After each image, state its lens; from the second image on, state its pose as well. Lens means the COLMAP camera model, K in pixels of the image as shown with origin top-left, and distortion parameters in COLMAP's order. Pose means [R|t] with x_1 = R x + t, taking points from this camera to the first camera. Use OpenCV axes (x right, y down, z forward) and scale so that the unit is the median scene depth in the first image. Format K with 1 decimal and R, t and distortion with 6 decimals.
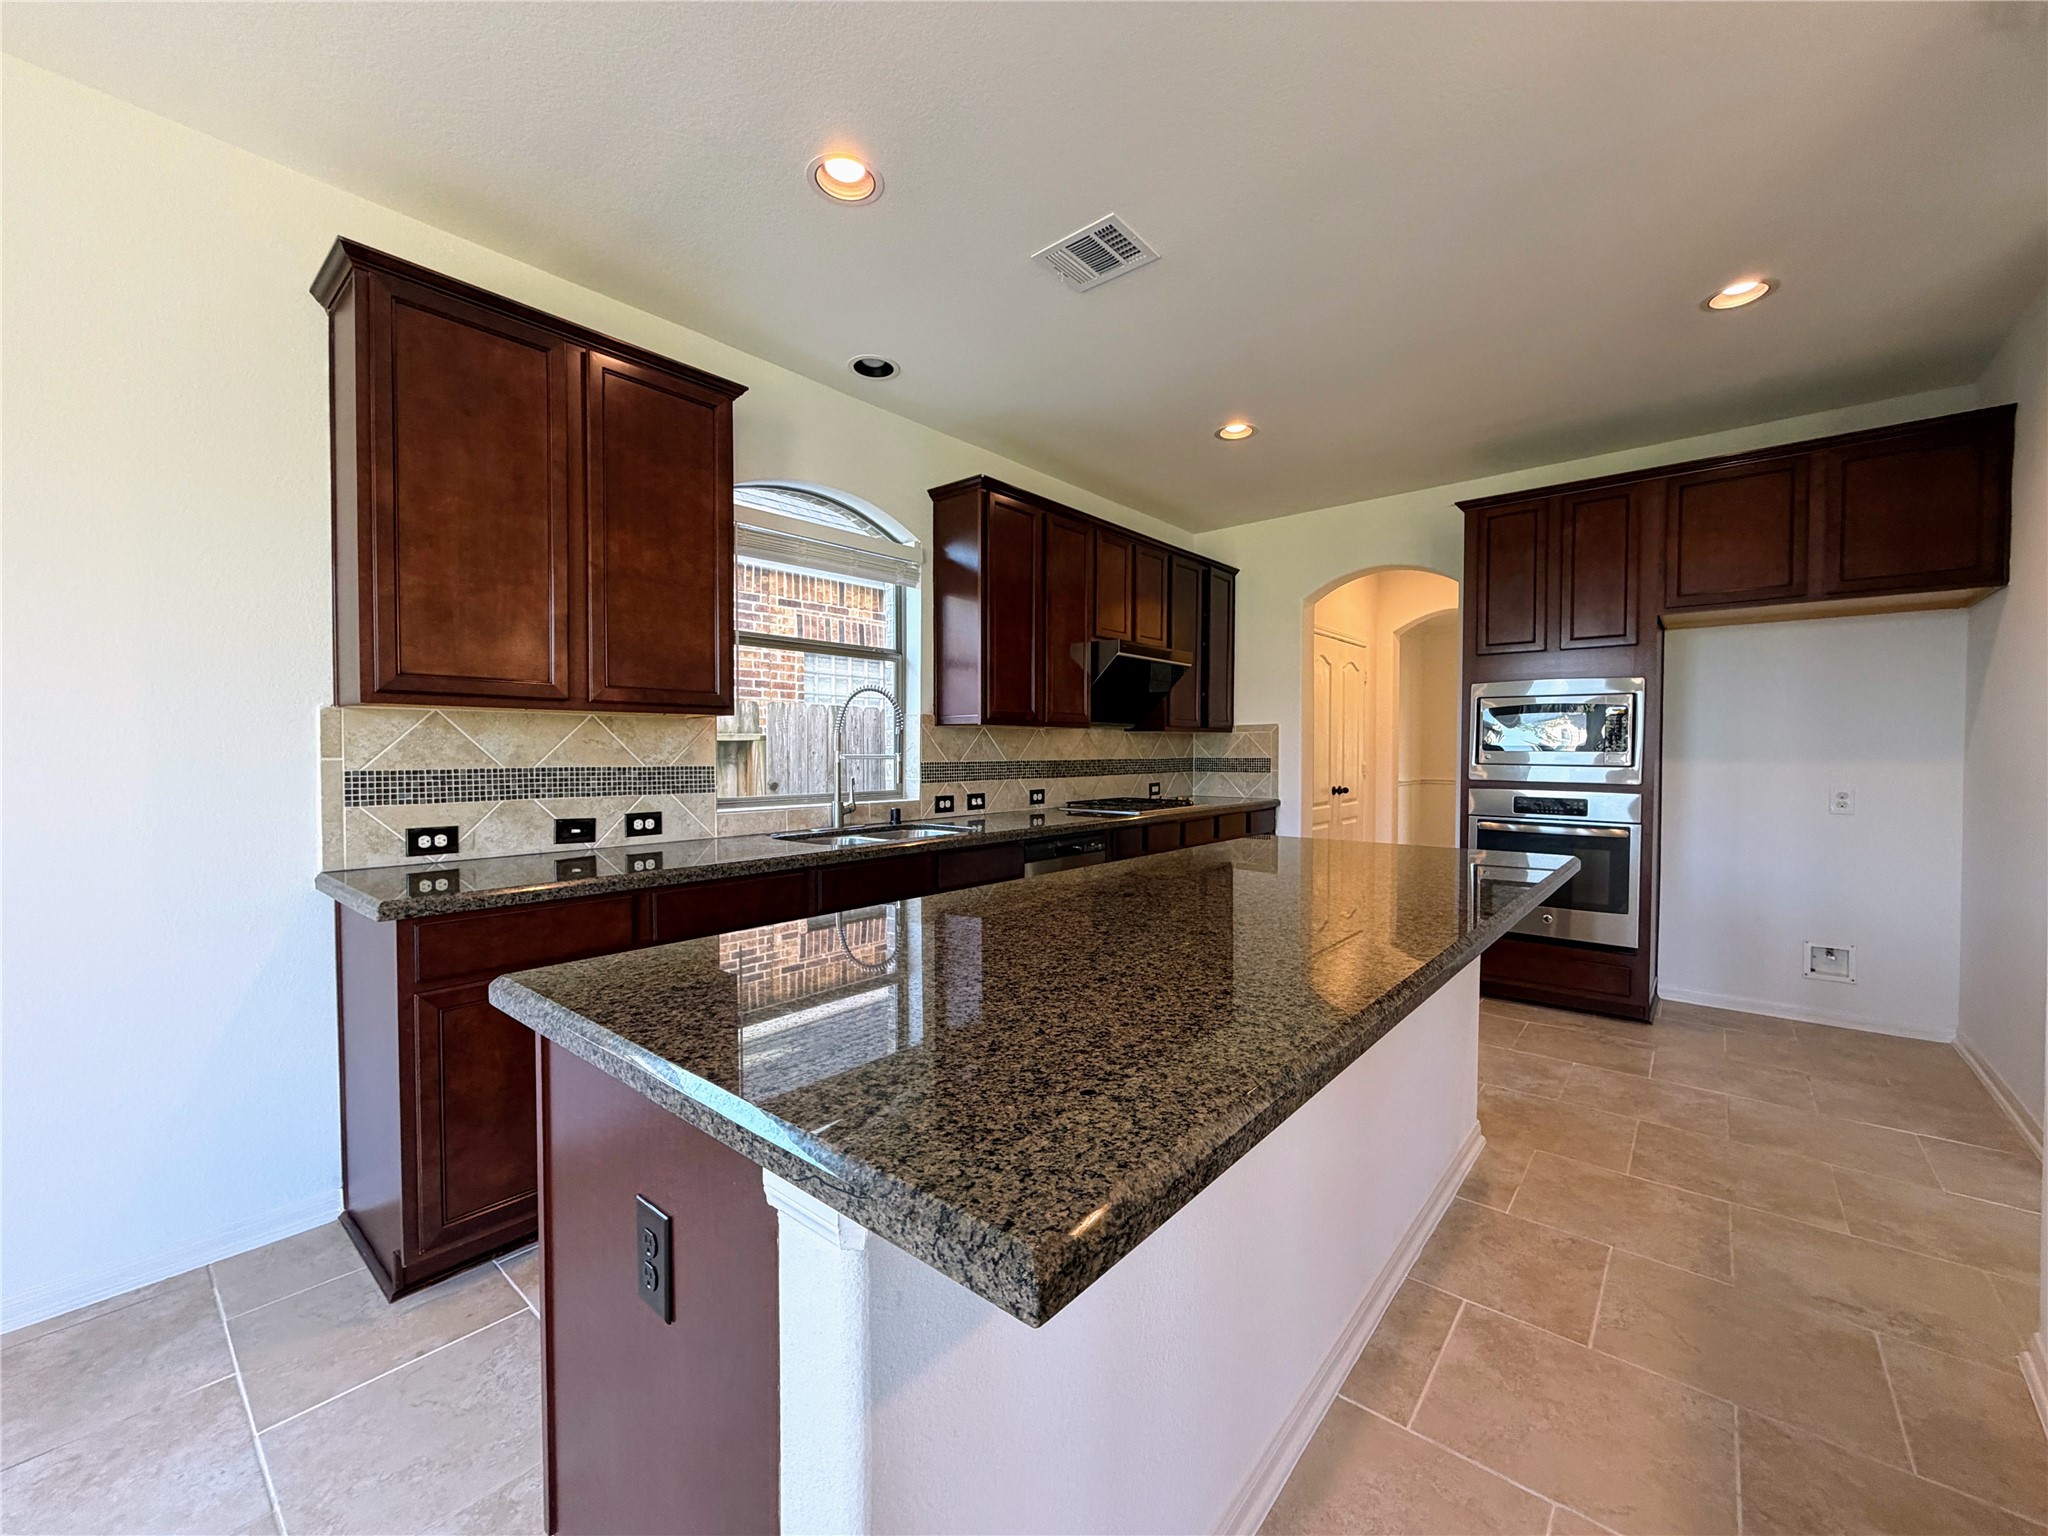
lens RADIAL K [[821.2, 0, 1019.8], [0, 821.2, 768.8], [0, 0, 1]] dist [0.001593, 0.000188]
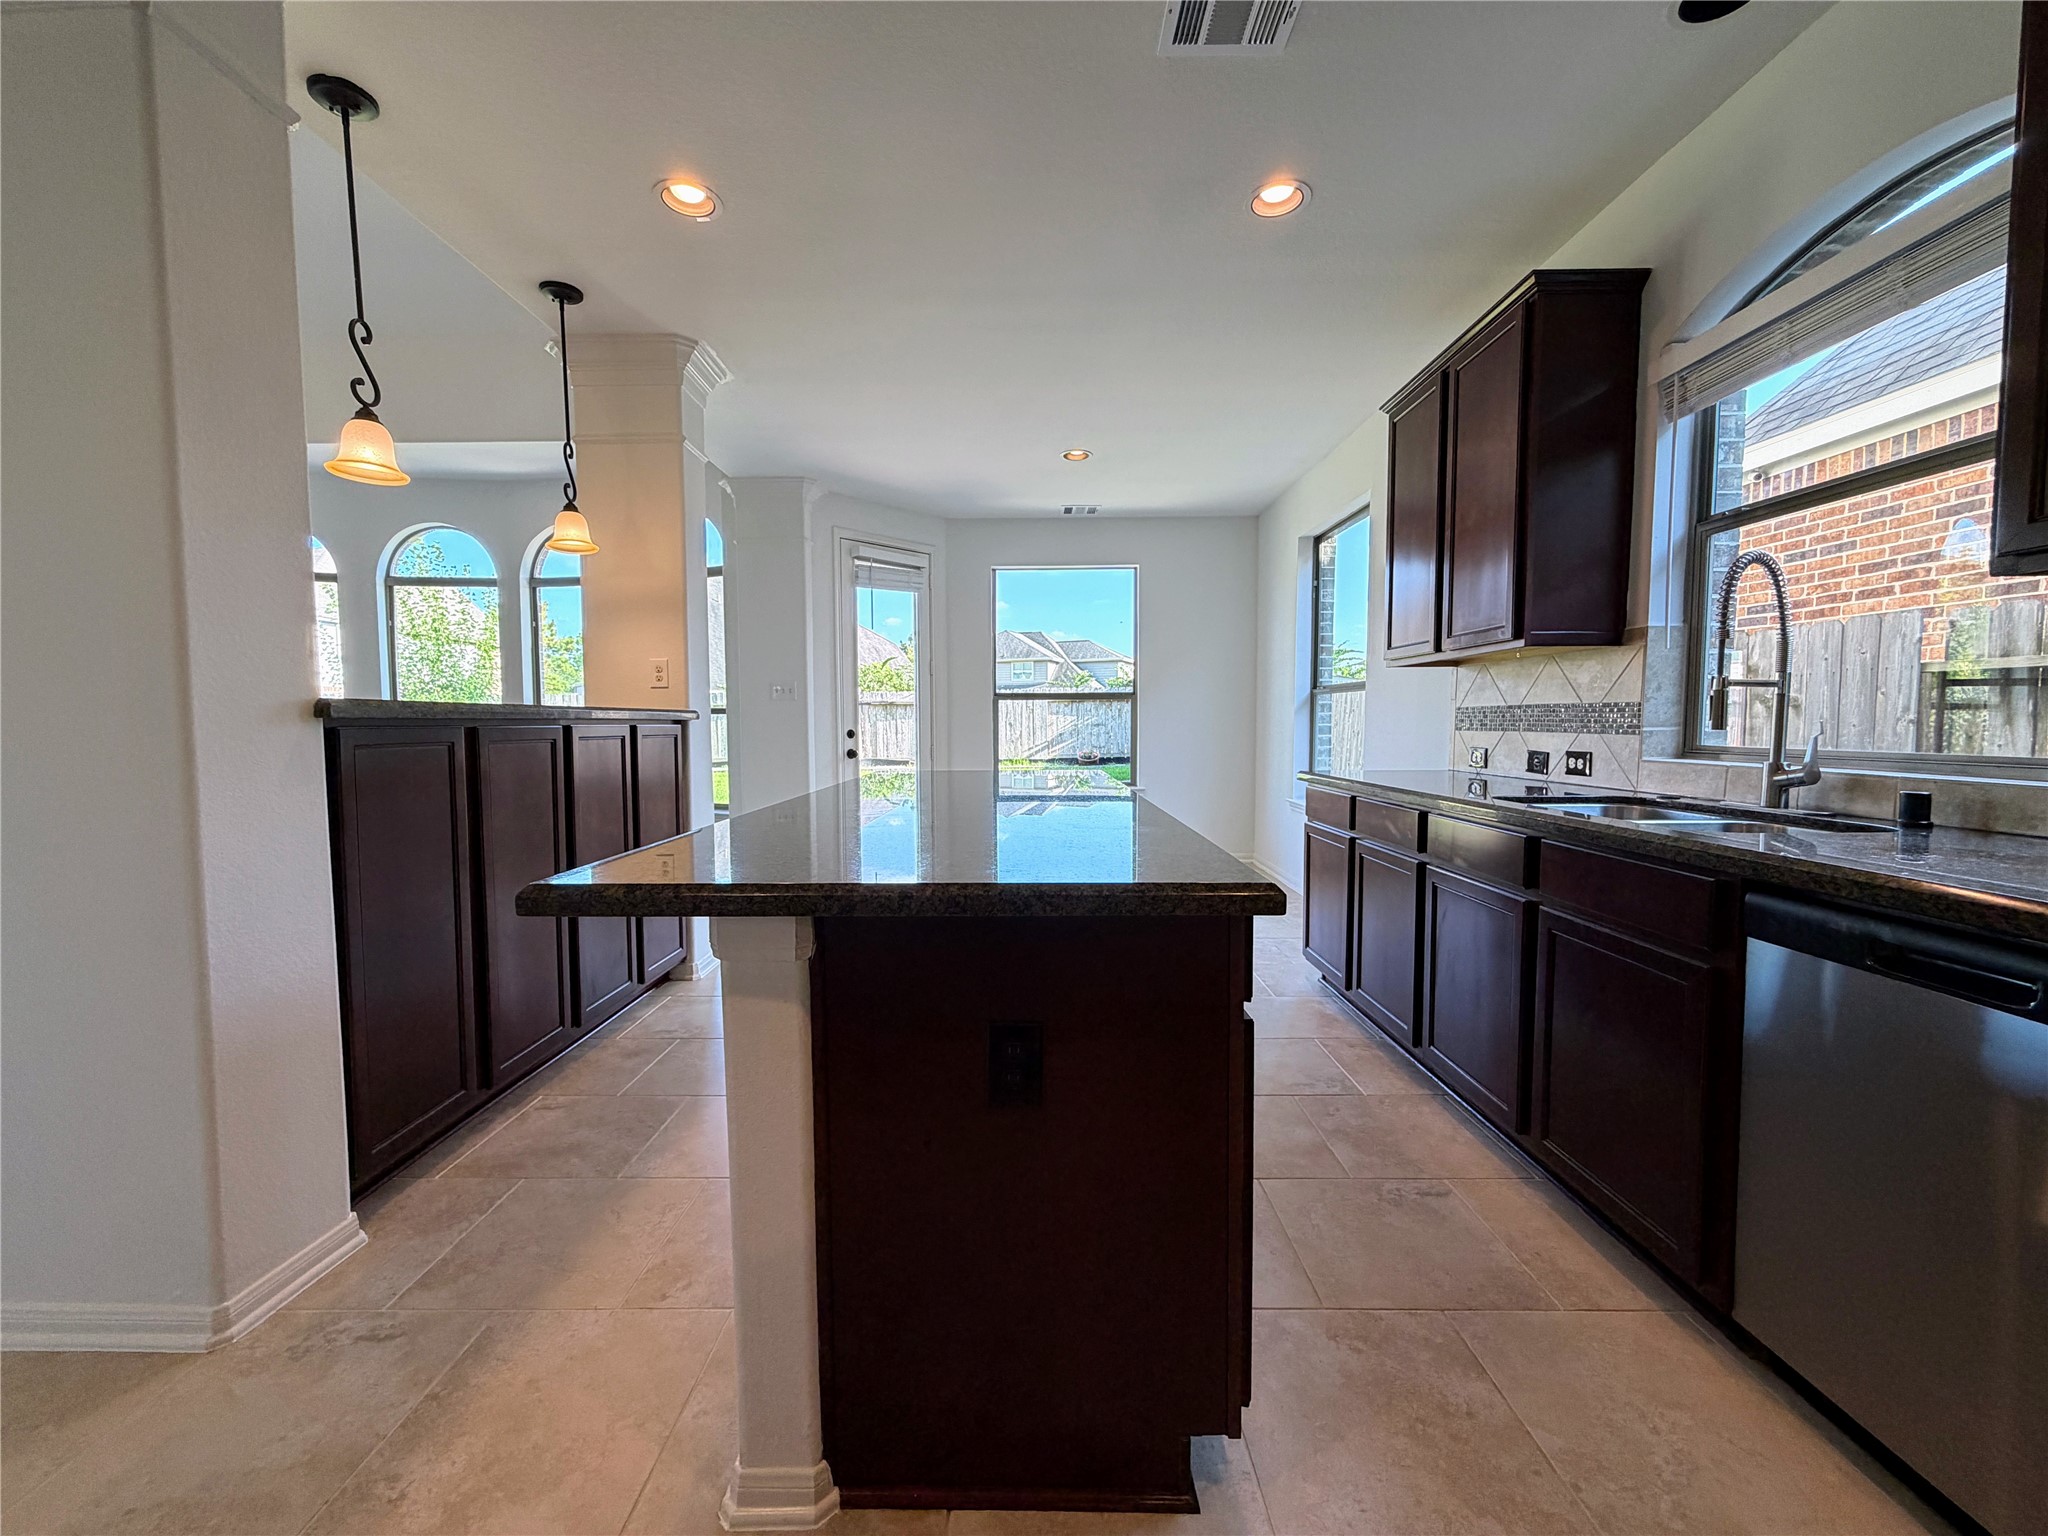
lens RADIAL K [[821.2, 0, 1021.0], [0, 821.2, 762.9], [0, 0, 1]] dist [0.001593, 0.000188]
pose [[-0.762076, 0.054552, -0.645186, 0.673944], [0.008077, 0.997168, 0.074773, -0.009832], [0.647438, 0.051772, -0.760358, 1.382391]]
